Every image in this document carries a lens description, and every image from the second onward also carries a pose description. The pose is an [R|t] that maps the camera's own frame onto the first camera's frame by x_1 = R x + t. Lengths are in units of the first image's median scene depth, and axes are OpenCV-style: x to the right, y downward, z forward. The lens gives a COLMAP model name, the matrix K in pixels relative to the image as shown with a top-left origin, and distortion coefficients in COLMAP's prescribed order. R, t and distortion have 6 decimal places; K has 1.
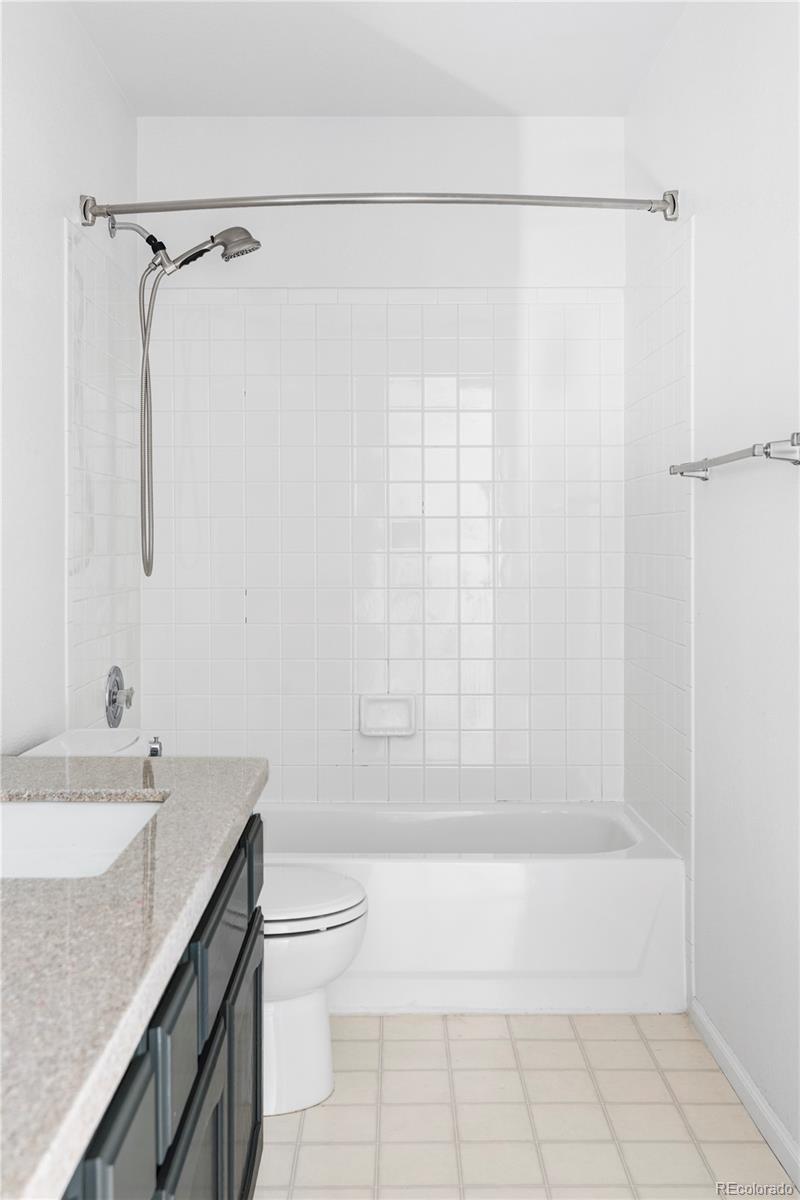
lens RADIAL K [[1177.6, 0, 397.9], [0, 1177.6, 557.2], [0, 0, 1]] dist [-0.004243, -0.001158]
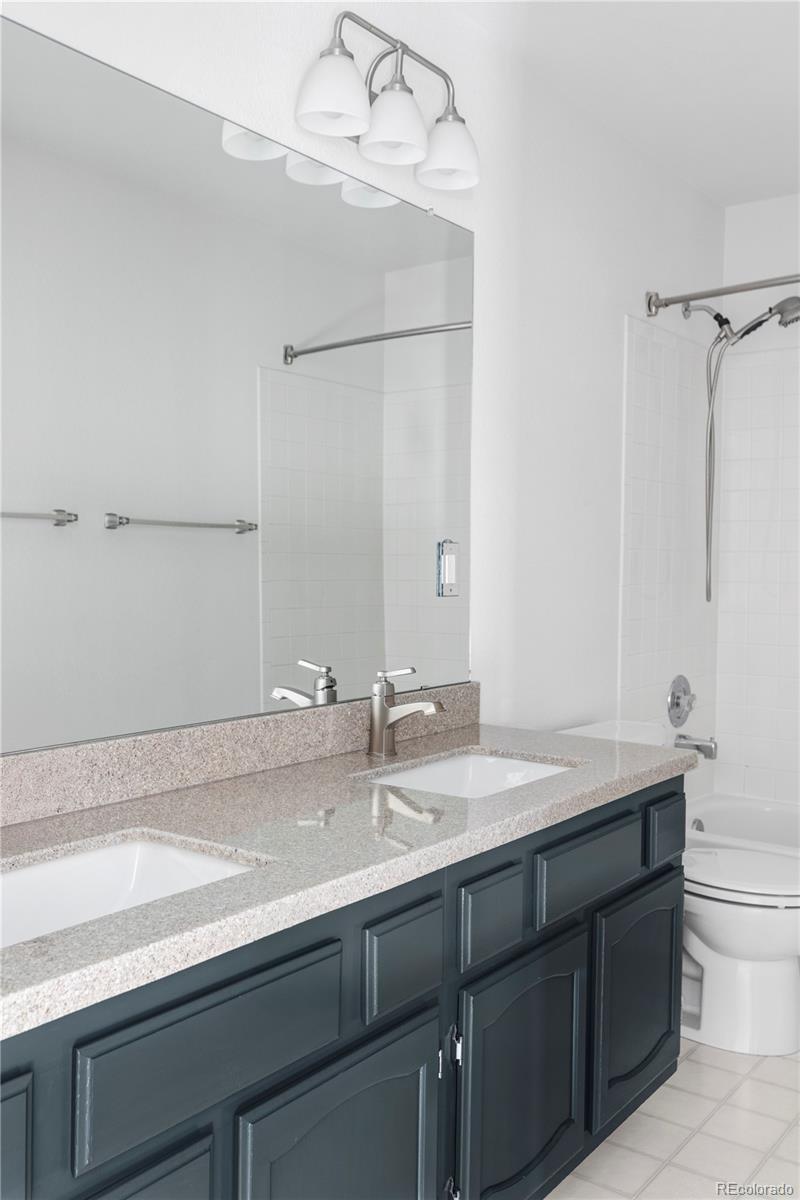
lens RADIAL K [[1106.8, 0, 400.0], [0, 1106.8, 600.0], [0, 0, 1]] dist [-0.004311, -0.002033]
pose [[0.803631, 0.034036, -0.594153, 0.202849], [-0.022042, 0.999381, 0.027436, -0.009510], [0.594719, -0.008952, 0.803884, -0.083722]]
